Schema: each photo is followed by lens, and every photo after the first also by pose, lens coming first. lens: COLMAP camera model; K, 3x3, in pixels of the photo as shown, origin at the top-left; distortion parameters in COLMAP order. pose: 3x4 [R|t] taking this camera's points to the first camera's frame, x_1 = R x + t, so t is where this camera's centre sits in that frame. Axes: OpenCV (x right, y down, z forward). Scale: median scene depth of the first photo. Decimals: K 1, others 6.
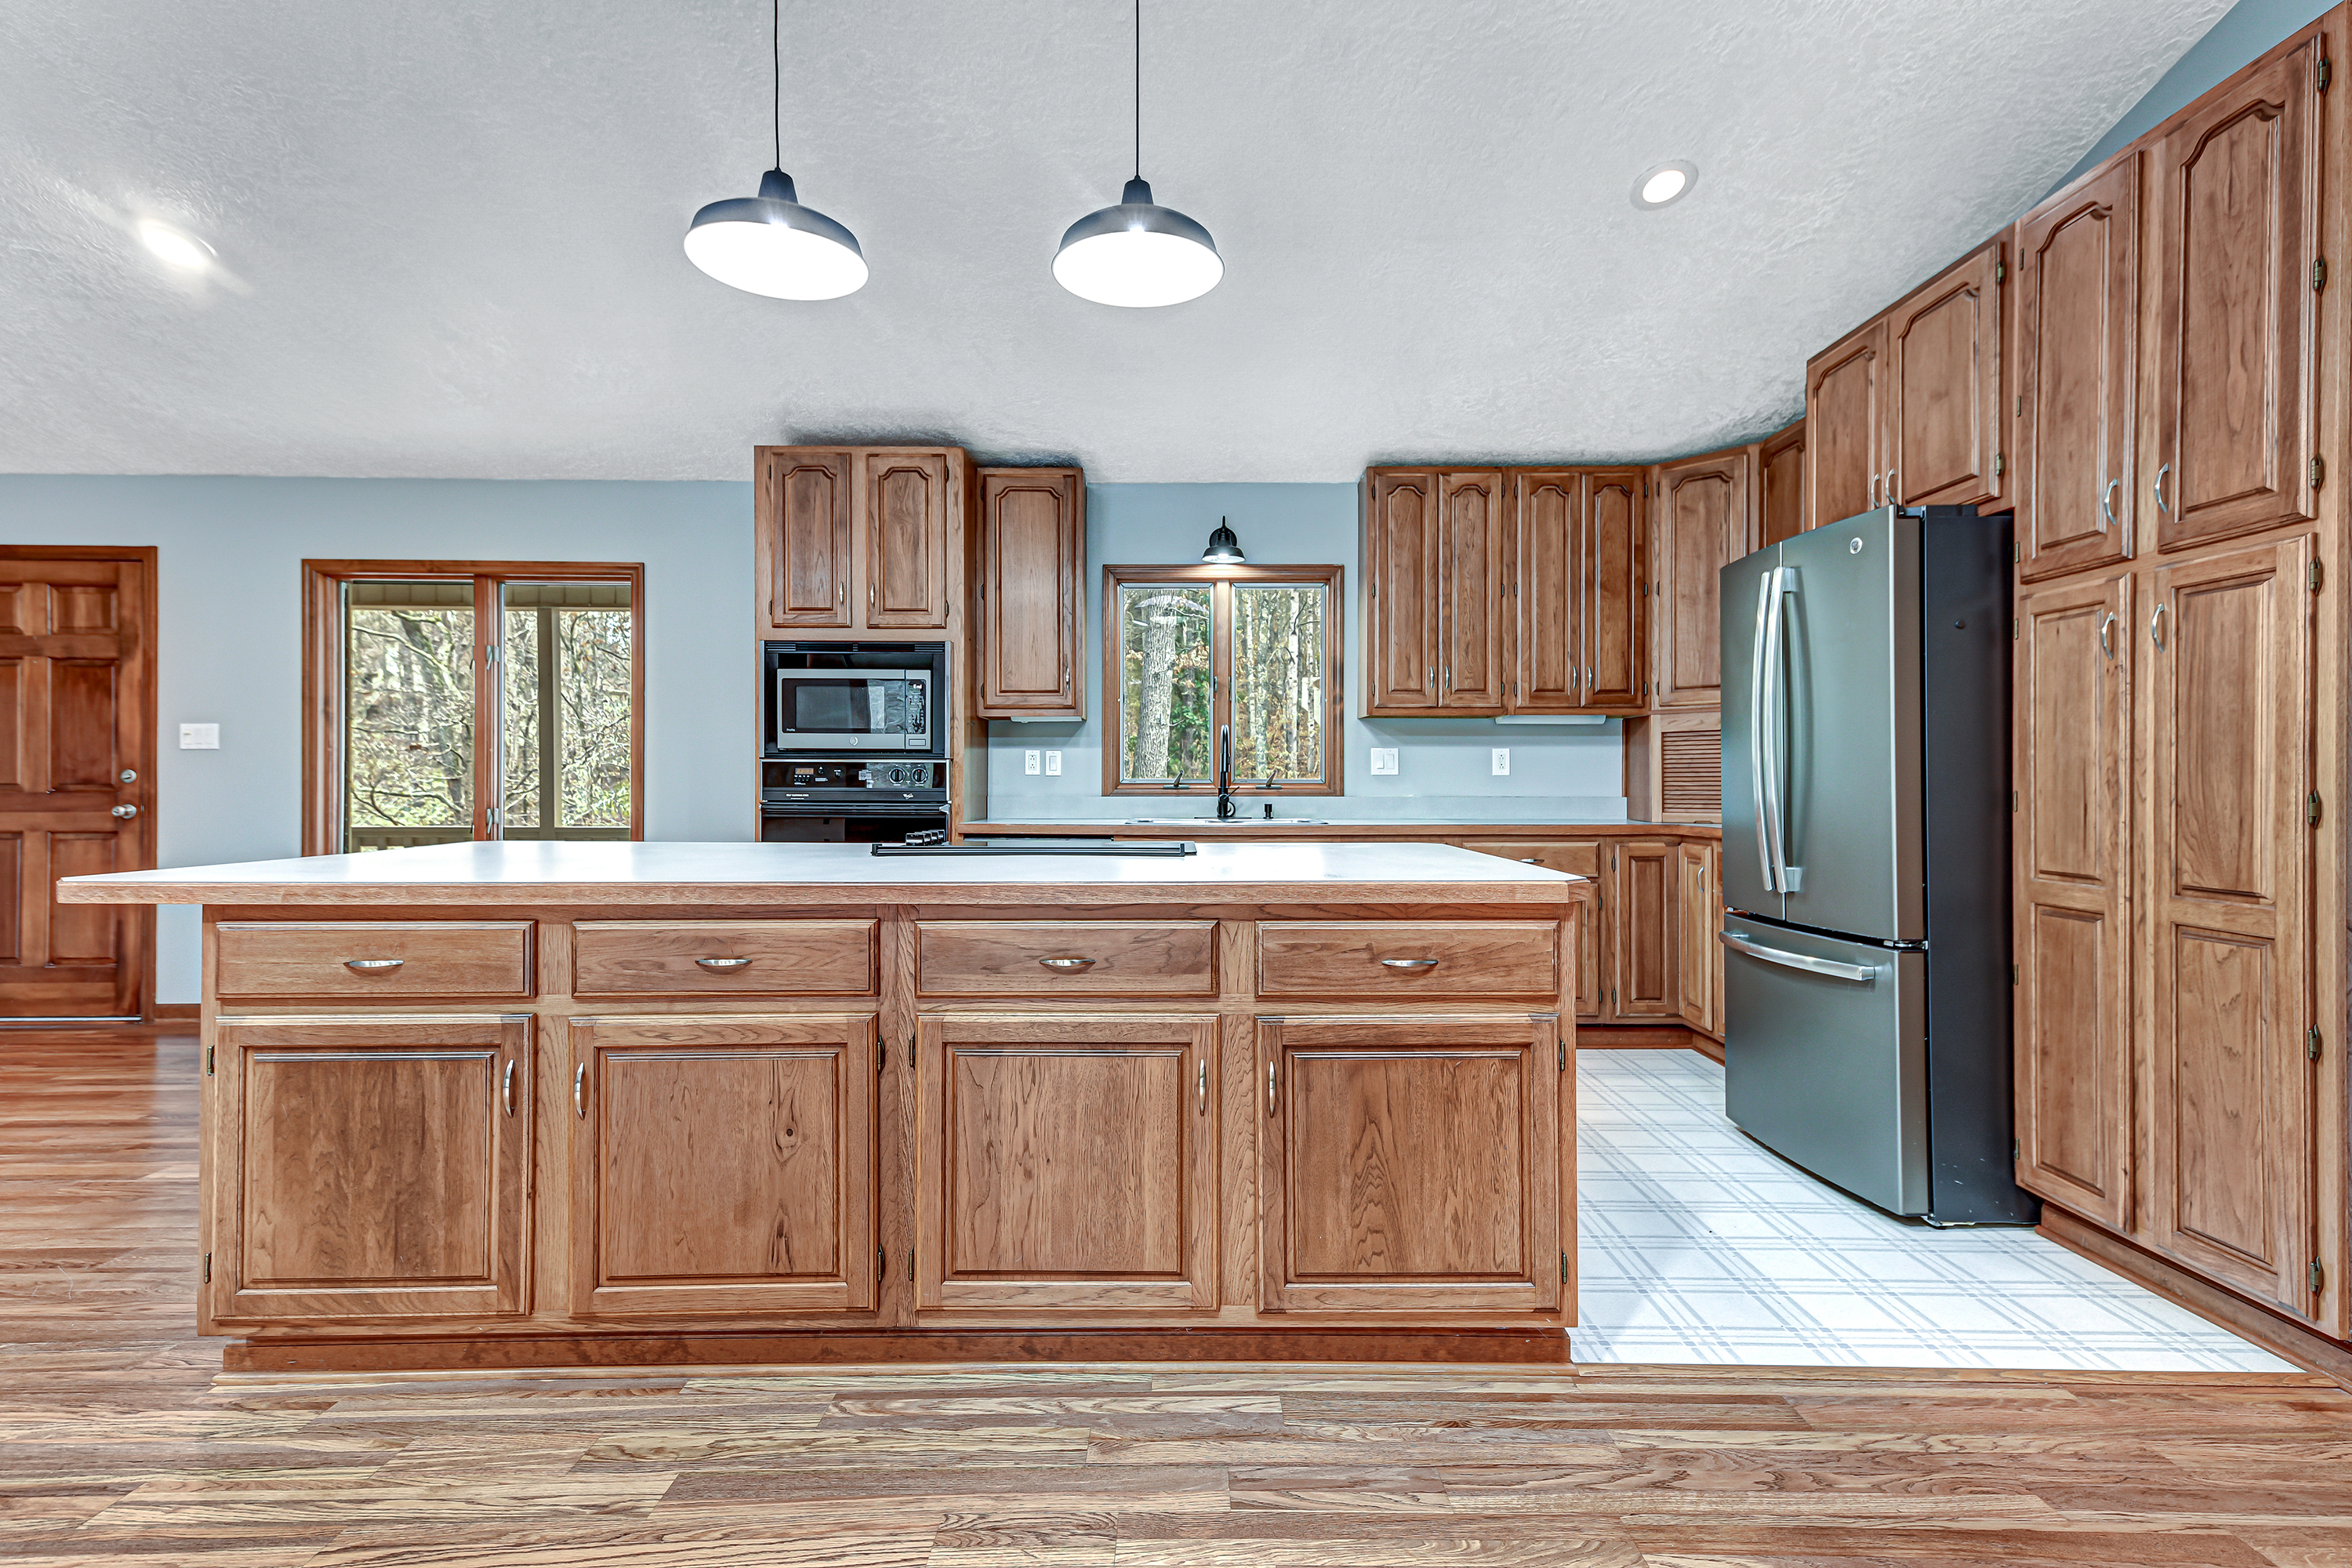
lens RADIAL K [[1159.0, 0, 1191.0], [0, 1159.0, 784.2], [0, 0, 1]] dist [0.028237, 0.001420]
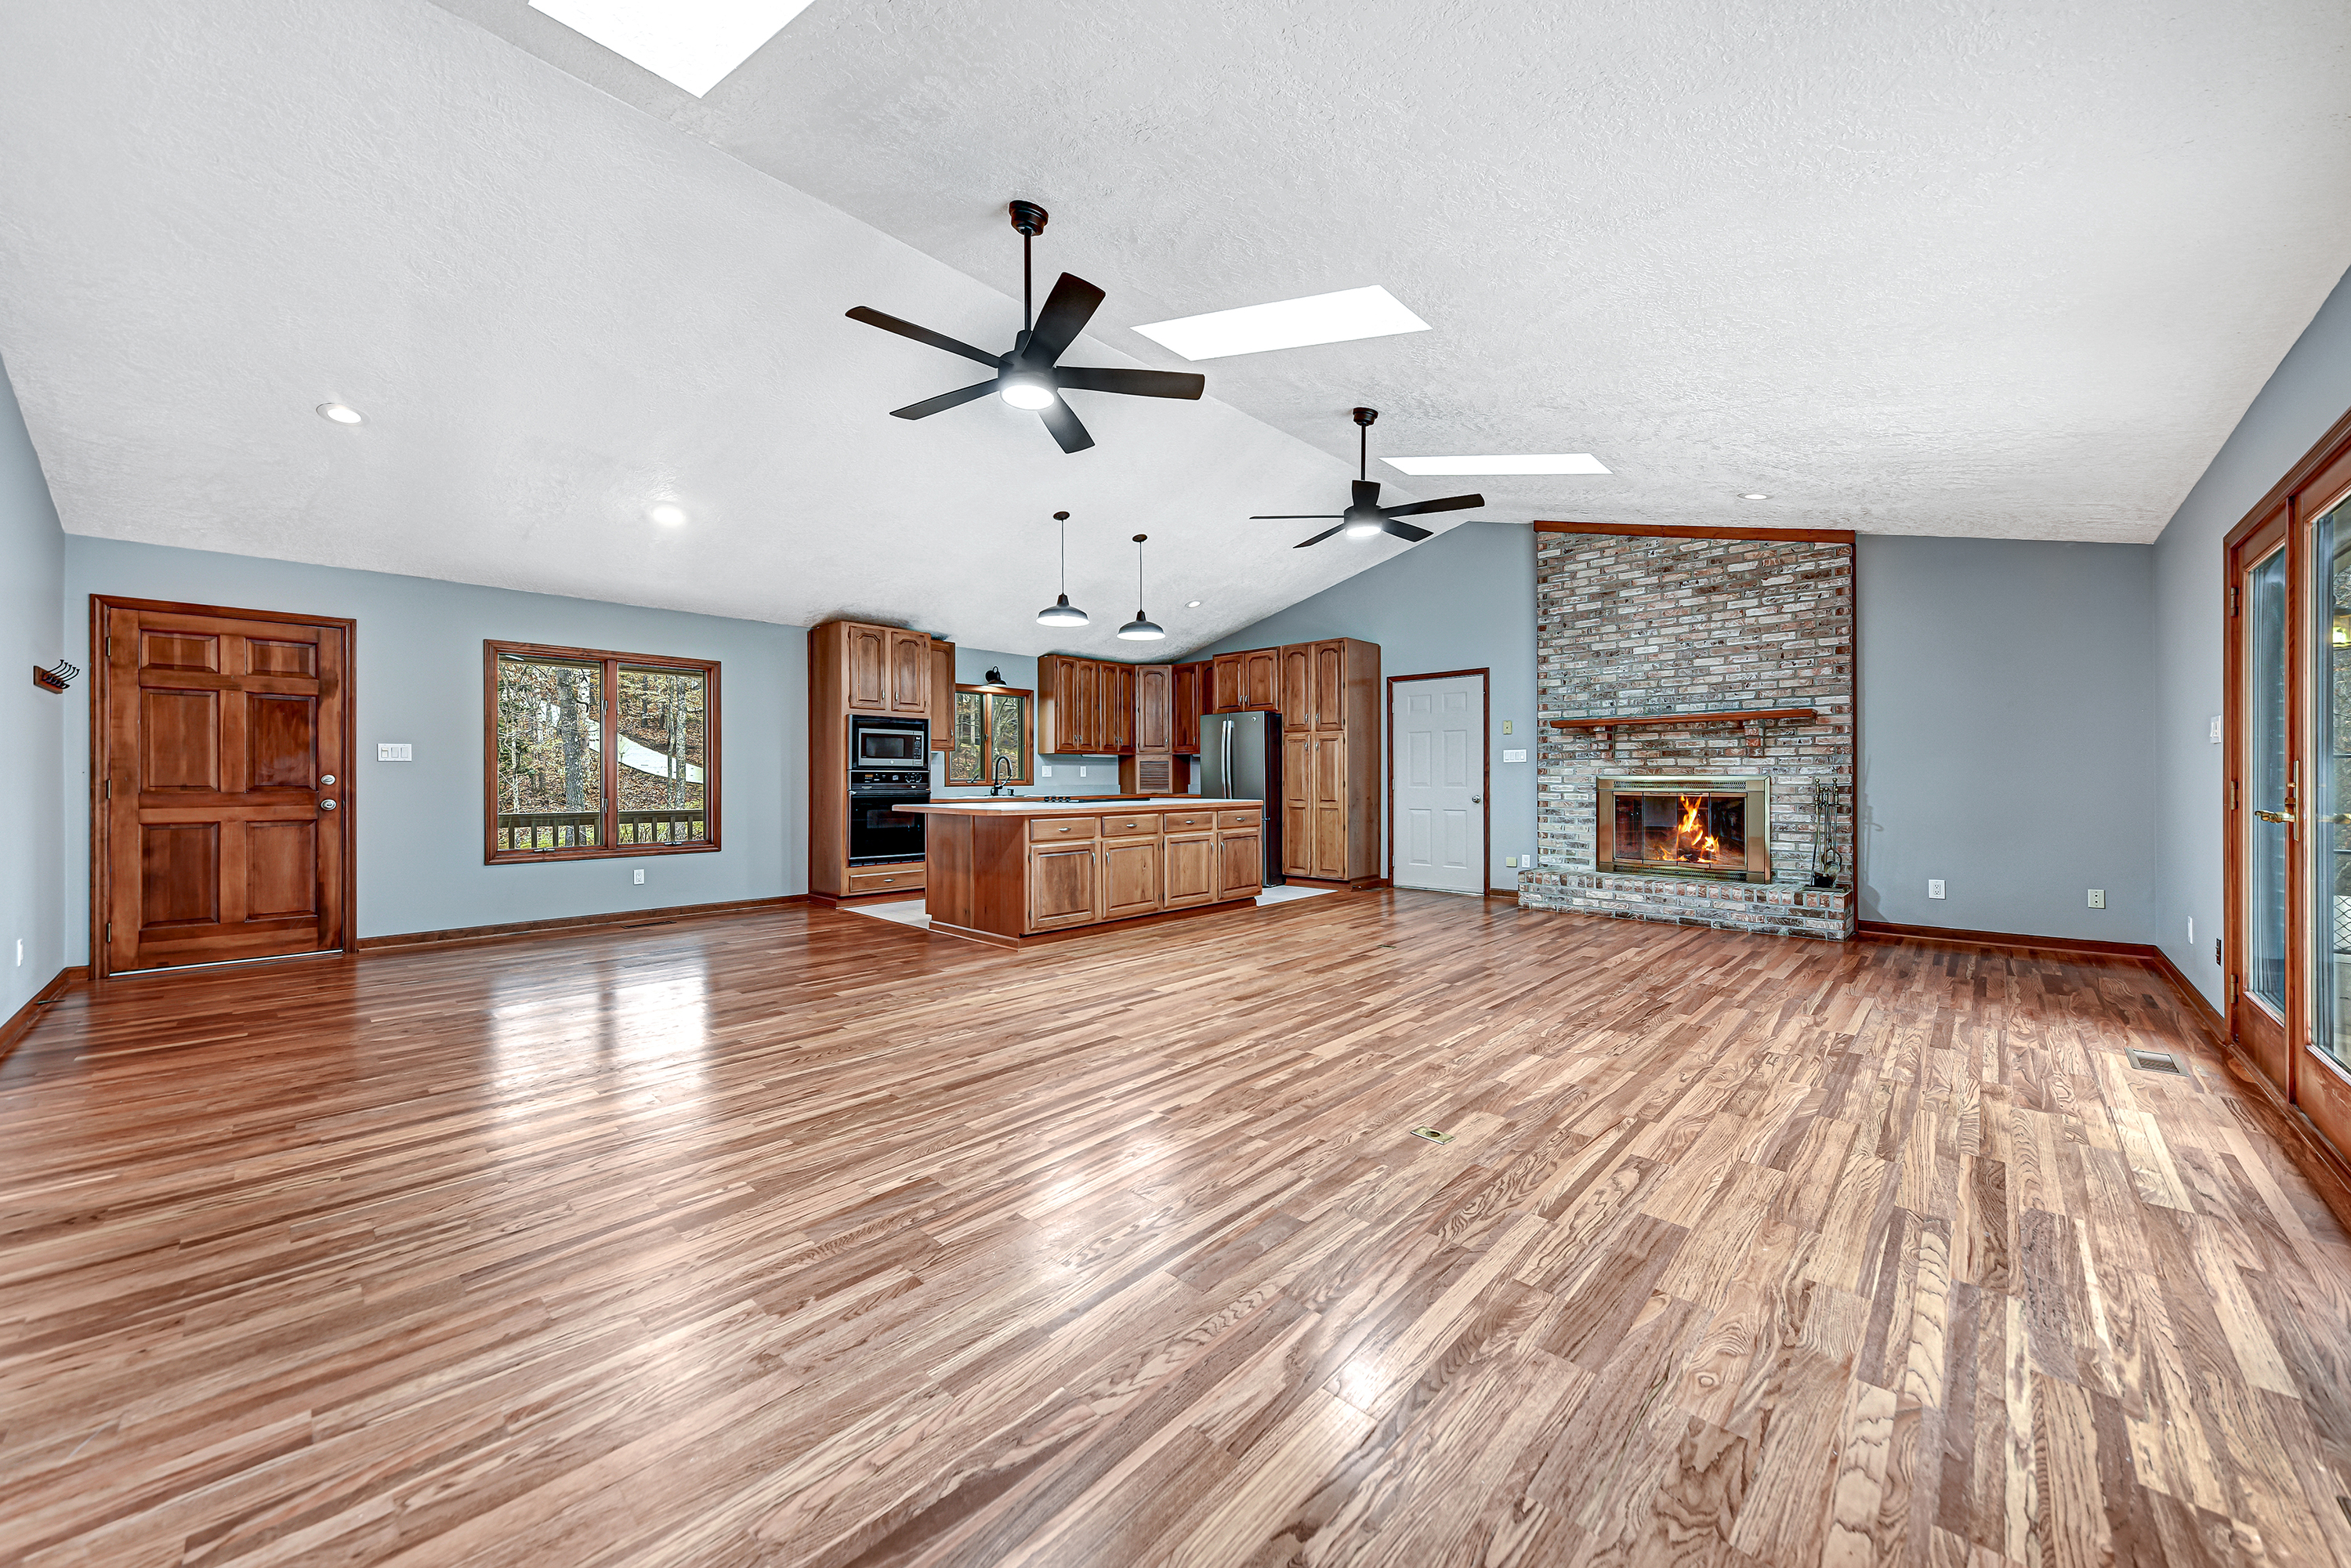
lens RADIAL K [[845.9, 0, 1182.9], [0, 845.9, 788.4], [0, 0, 1]] dist [0.016861, -0.000540]
pose [[0.686262, -0.013041, 0.727238, -1.034667], [0.005017, 0.999900, 0.013196, -0.005570], [-0.727338, -0.005408, 0.686259, -0.485615]]
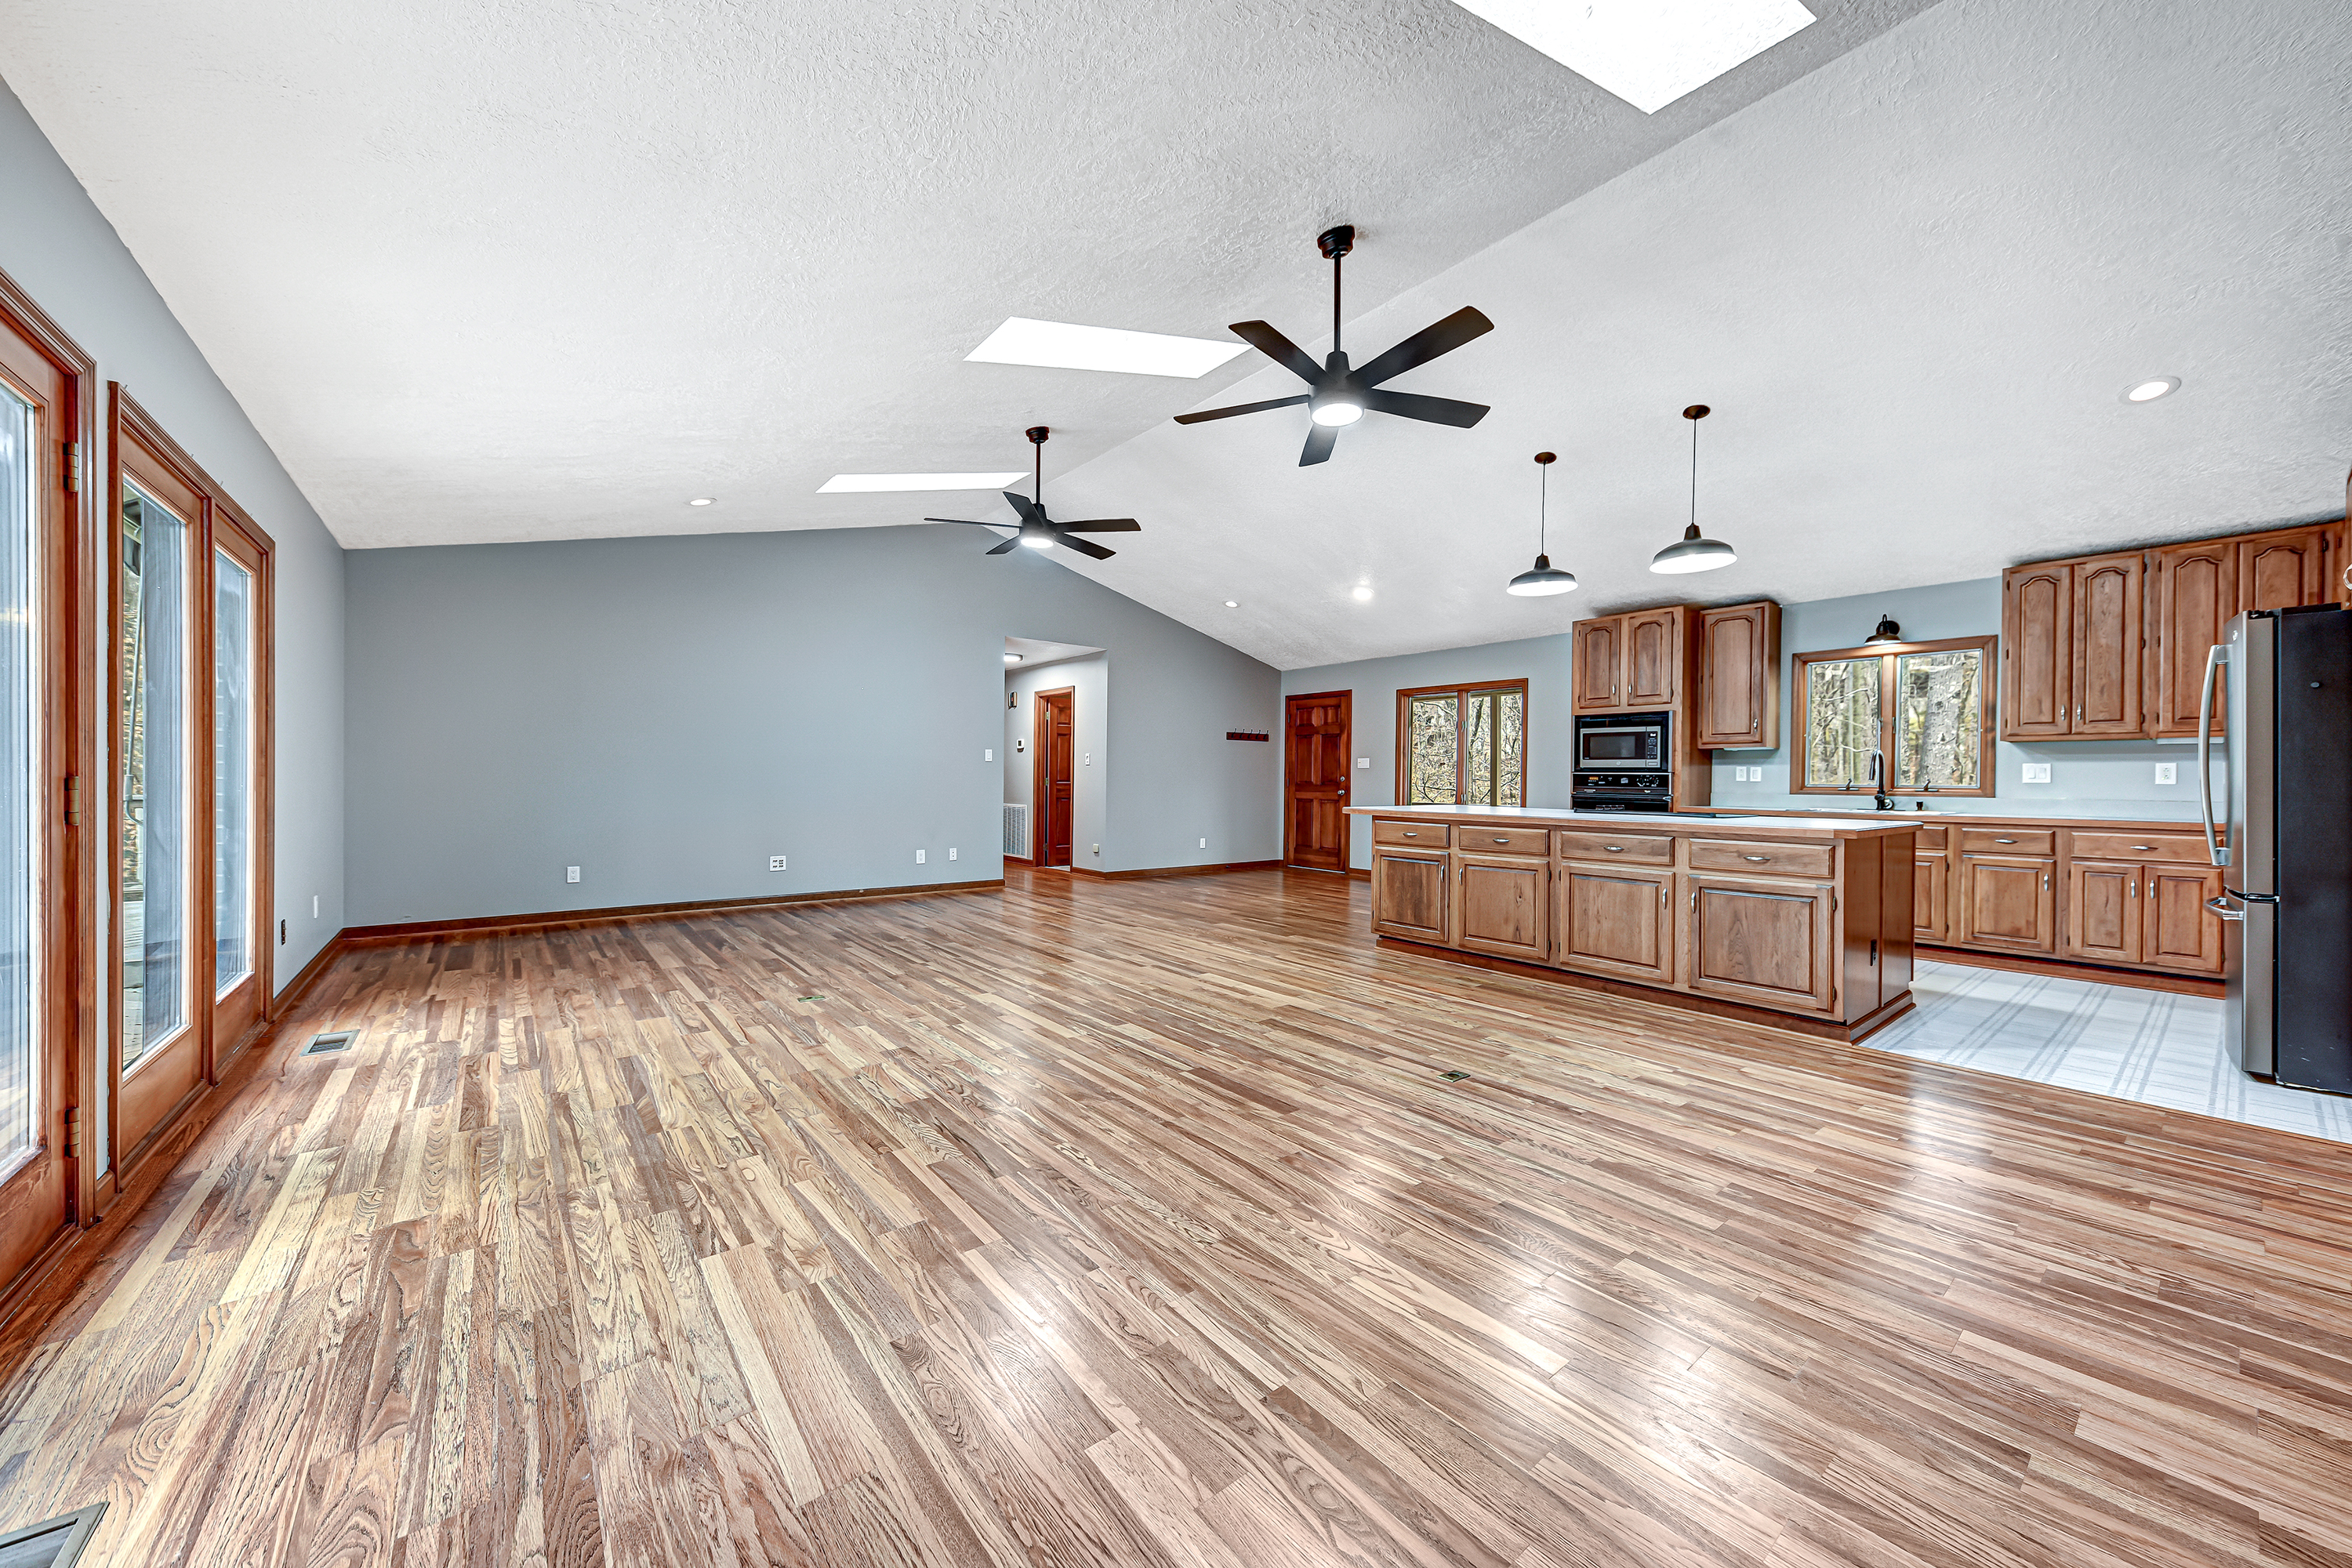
lens RADIAL K [[846.3, 0, 1181.3], [0, 846.3, 786.0], [0, 0, 1]] dist [0.016861, -0.000540]
pose [[0.624956, 0.012398, -0.780562, 0.363093], [-0.011303, 0.999913, 0.006833, 0.000052], [0.780578, 0.004553, 0.625041, -0.474907]]
